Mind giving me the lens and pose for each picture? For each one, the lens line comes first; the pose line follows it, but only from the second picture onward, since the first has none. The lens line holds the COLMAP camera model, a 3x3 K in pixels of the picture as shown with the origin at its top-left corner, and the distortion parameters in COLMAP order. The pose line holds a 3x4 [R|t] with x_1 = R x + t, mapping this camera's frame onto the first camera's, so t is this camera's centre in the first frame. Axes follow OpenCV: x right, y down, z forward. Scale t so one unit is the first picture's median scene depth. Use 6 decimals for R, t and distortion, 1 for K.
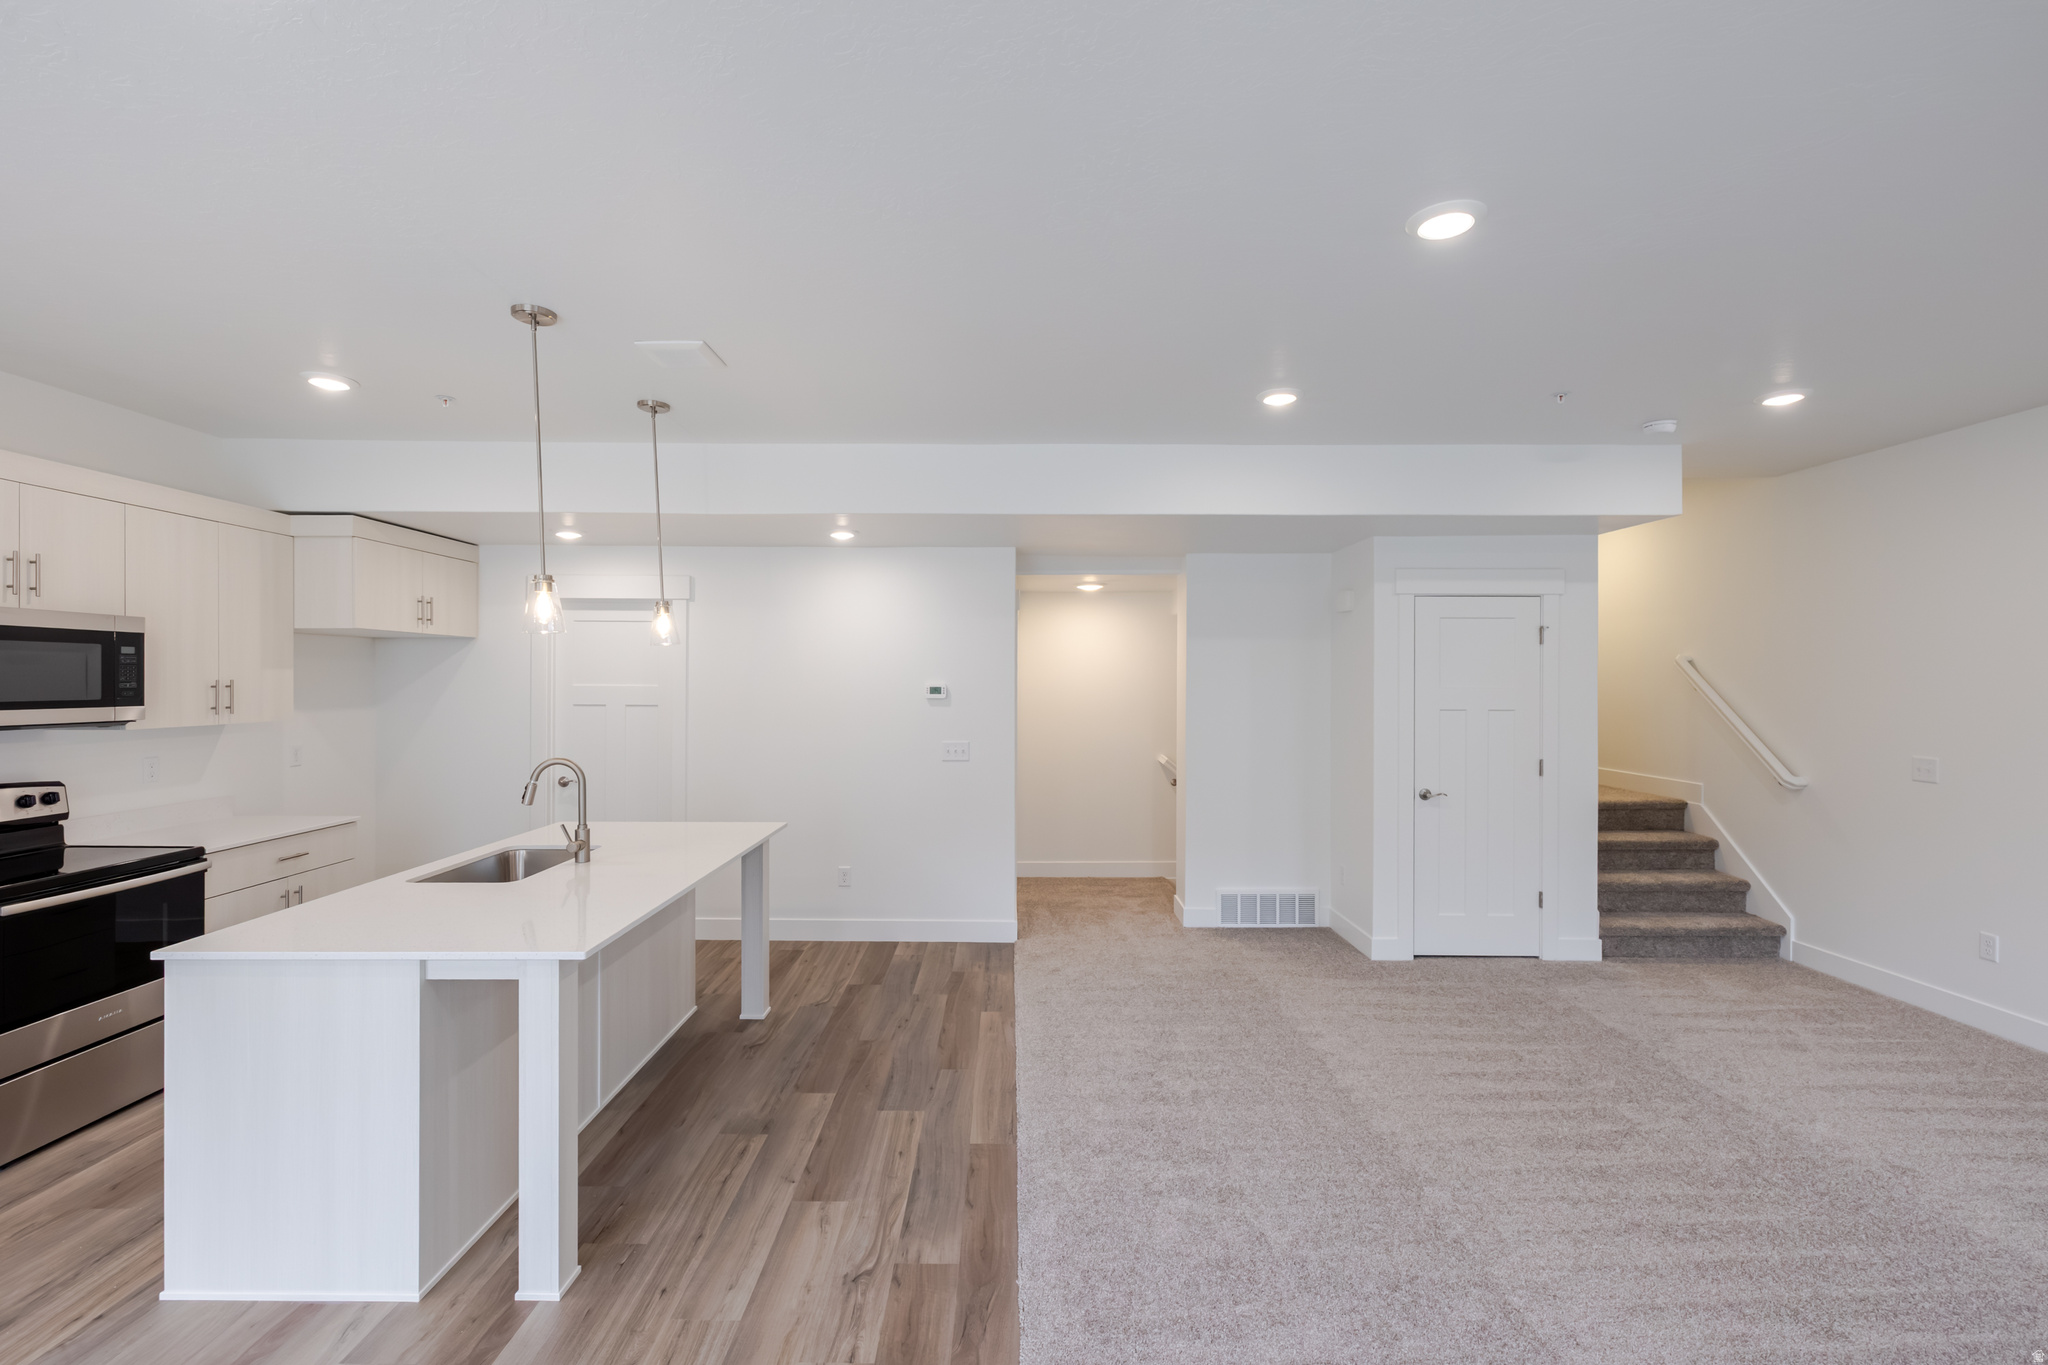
lens RADIAL K [[898.4, 0, 1024.2], [0, 898.4, 677.3], [0, 0, 1]] dist [0.004476, -0.000290]
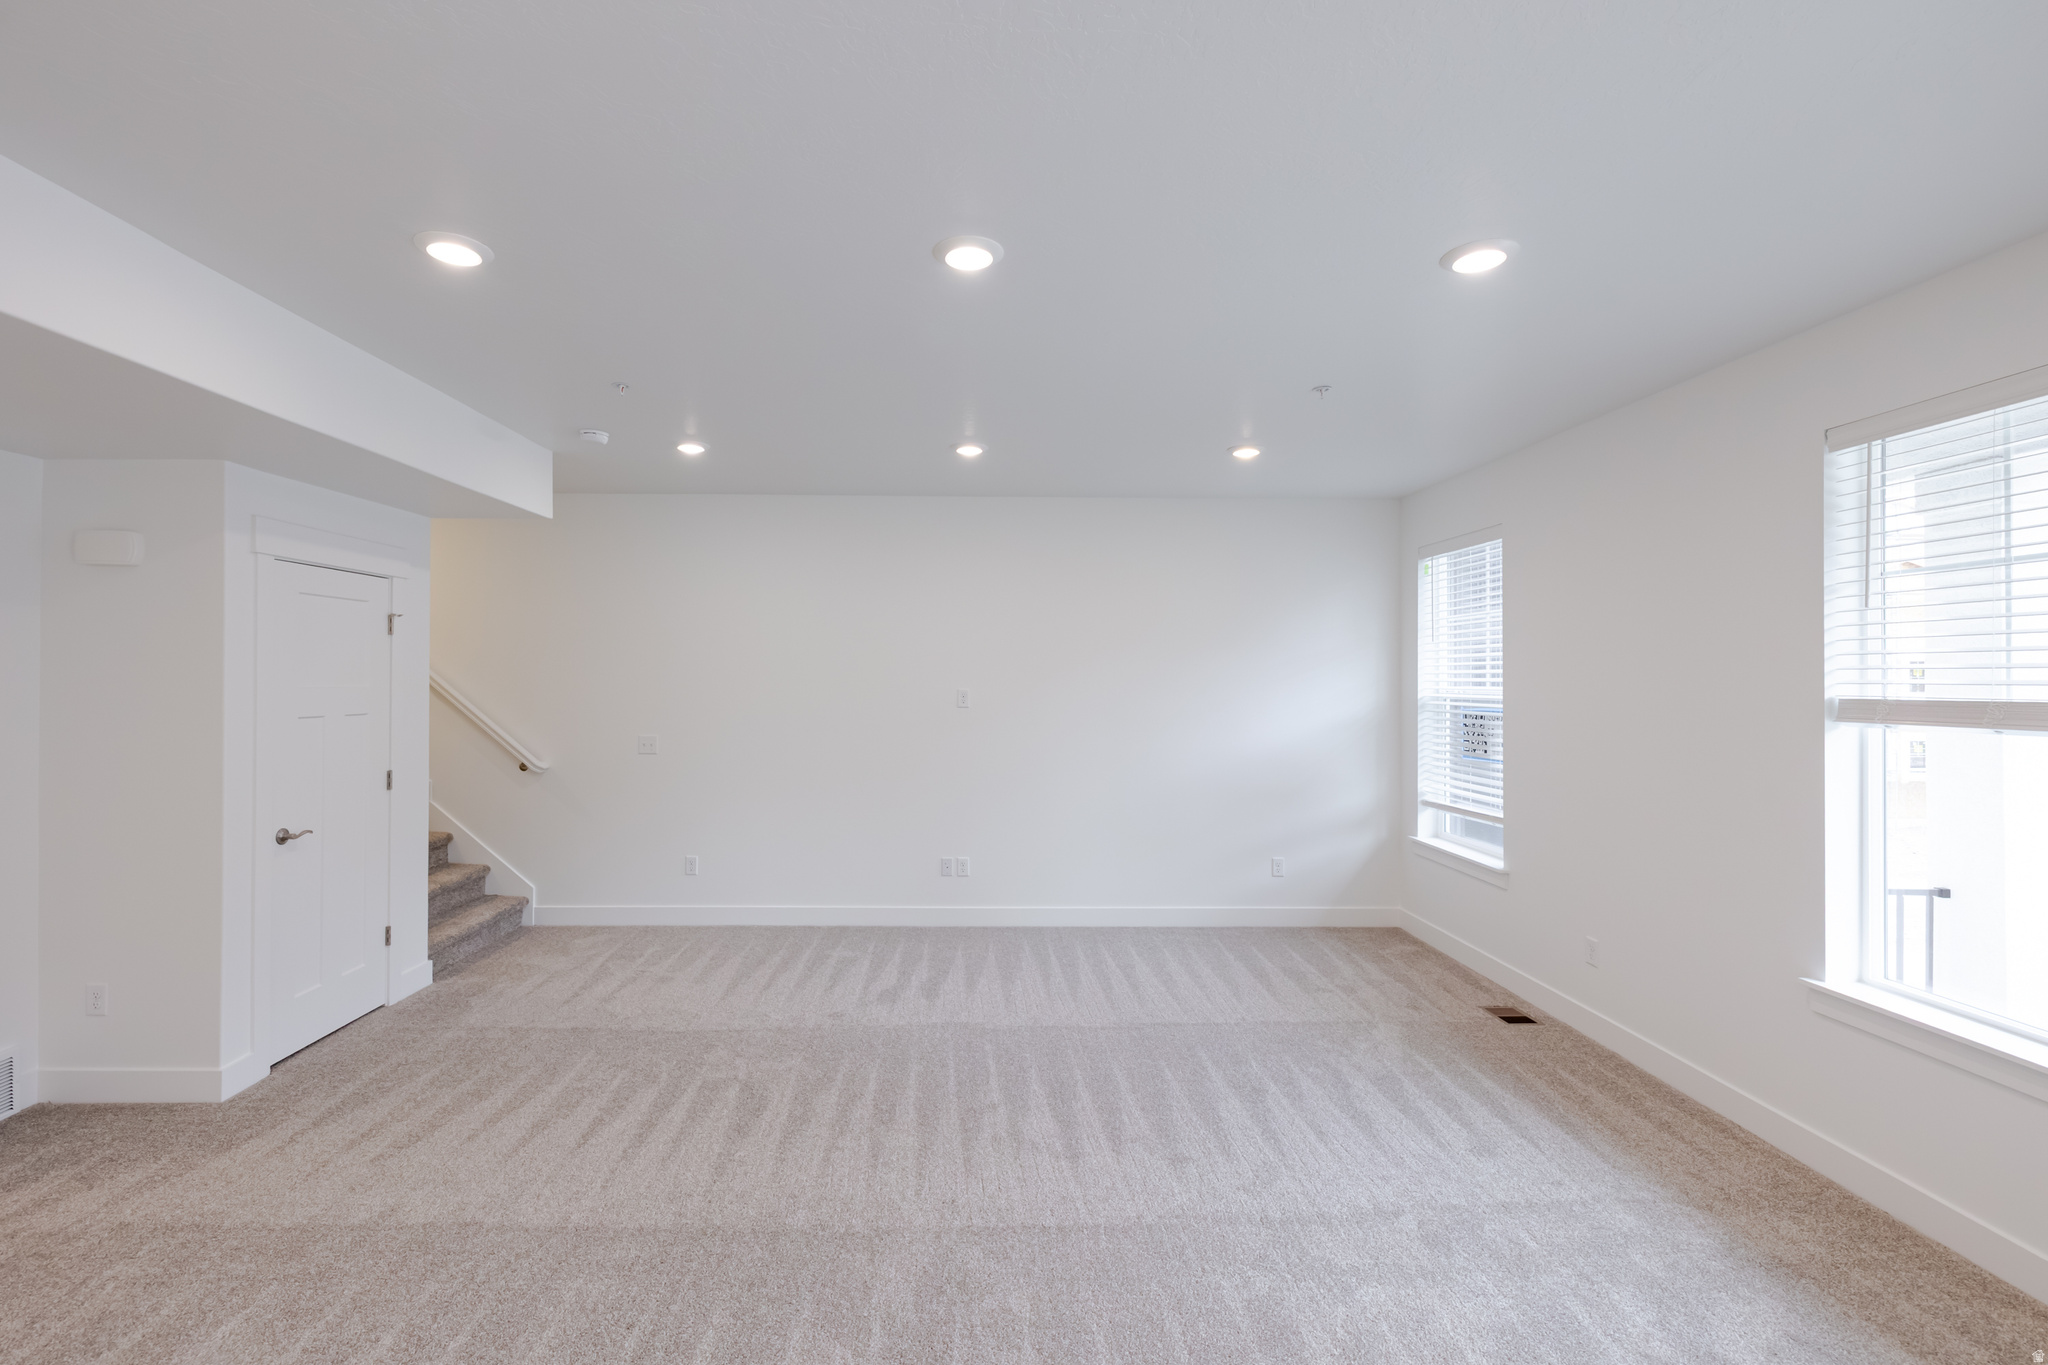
lens RADIAL K [[898.4, 0, 958.3], [0, 898.4, 672.4], [0, 0, 1]] dist [0.004476, -0.000290]
pose [[0.007873, 0.004575, 0.999959, -0.300869], [-0.003805, 0.999982, -0.004545, 0.000802], [-0.999962, -0.003769, 0.007891, 0.505534]]
